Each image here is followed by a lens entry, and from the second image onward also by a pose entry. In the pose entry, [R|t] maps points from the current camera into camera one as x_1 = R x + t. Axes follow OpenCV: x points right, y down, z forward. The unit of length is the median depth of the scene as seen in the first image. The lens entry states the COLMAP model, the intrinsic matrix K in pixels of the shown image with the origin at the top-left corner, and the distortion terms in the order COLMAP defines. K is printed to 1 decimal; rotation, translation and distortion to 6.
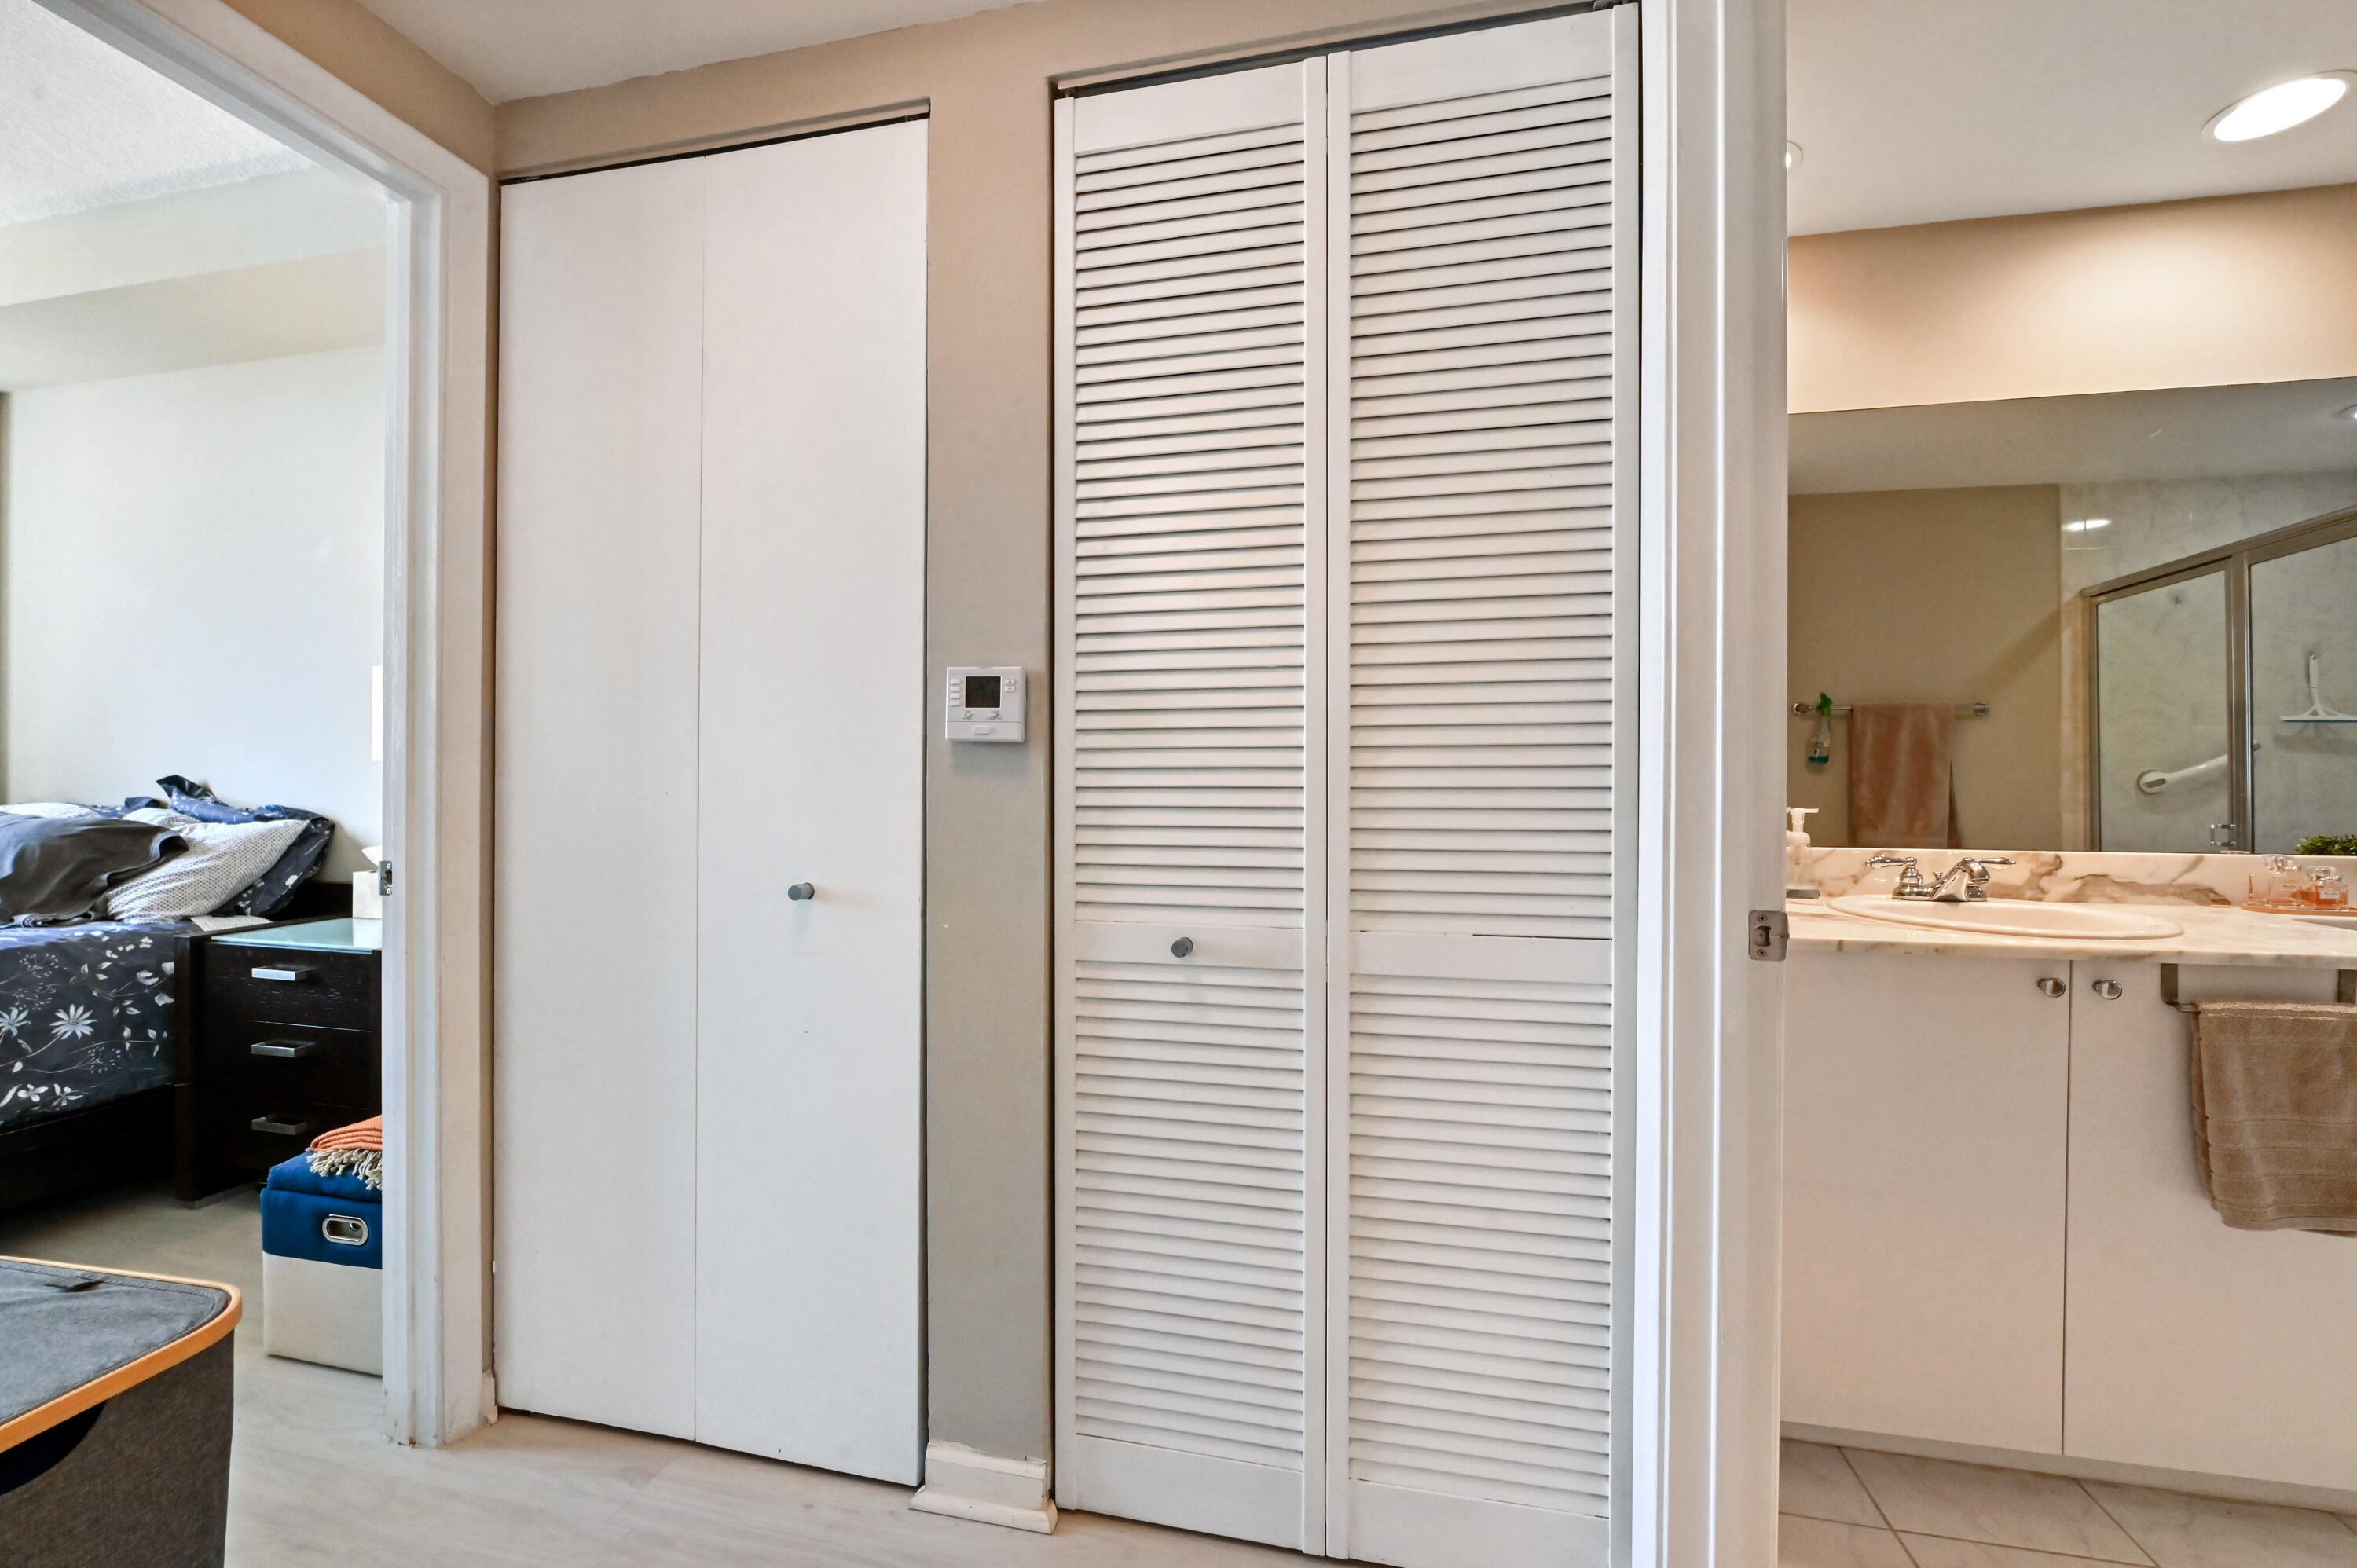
lens RADIAL K [[949.2, 0, 1180.8], [0, 949.2, 776.1], [0, 0, 1]] dist [-0.013043, 0.000315]
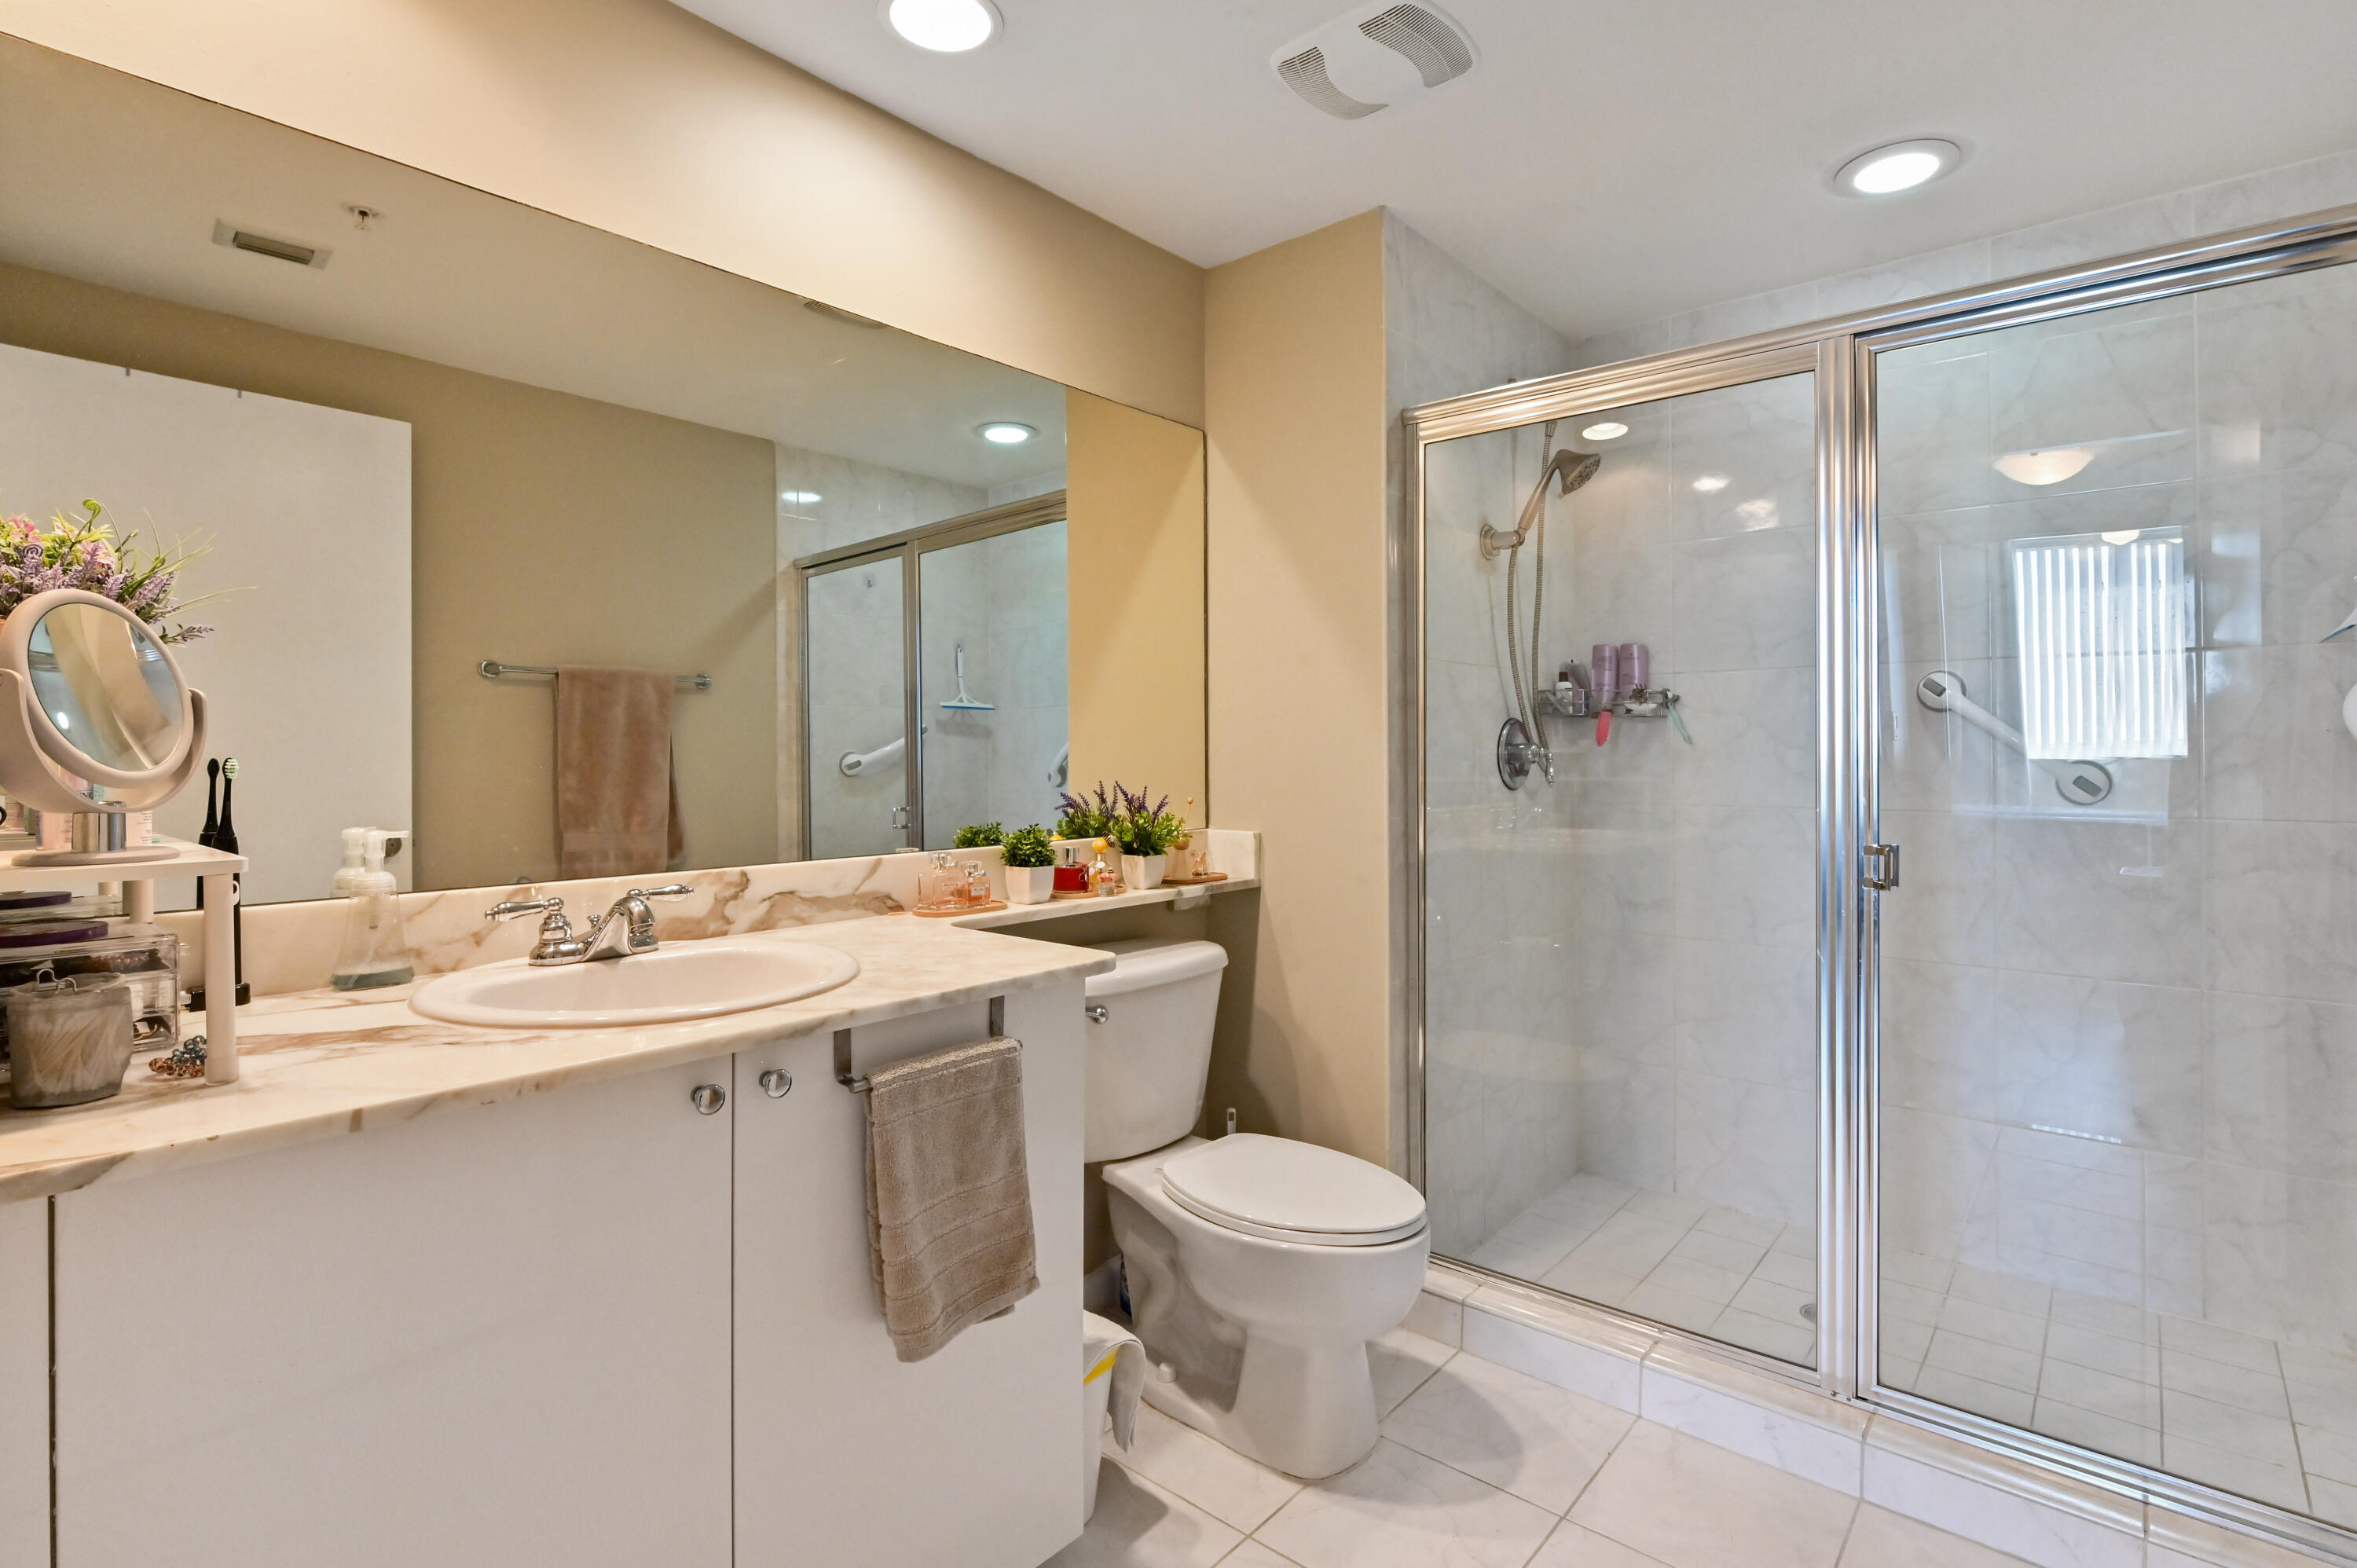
lens RADIAL K [[1118.0, 0, 1184.7], [0, 1118.0, 747.8], [0, 0, 1]] dist [-0.000046, 0.000024]
pose [[0.467730, -0.000575, 0.883871, 0.297219], [0.004283, 0.999990, -0.001616, -0.014153], [-0.883861, 0.004542, 0.467728, 0.255629]]
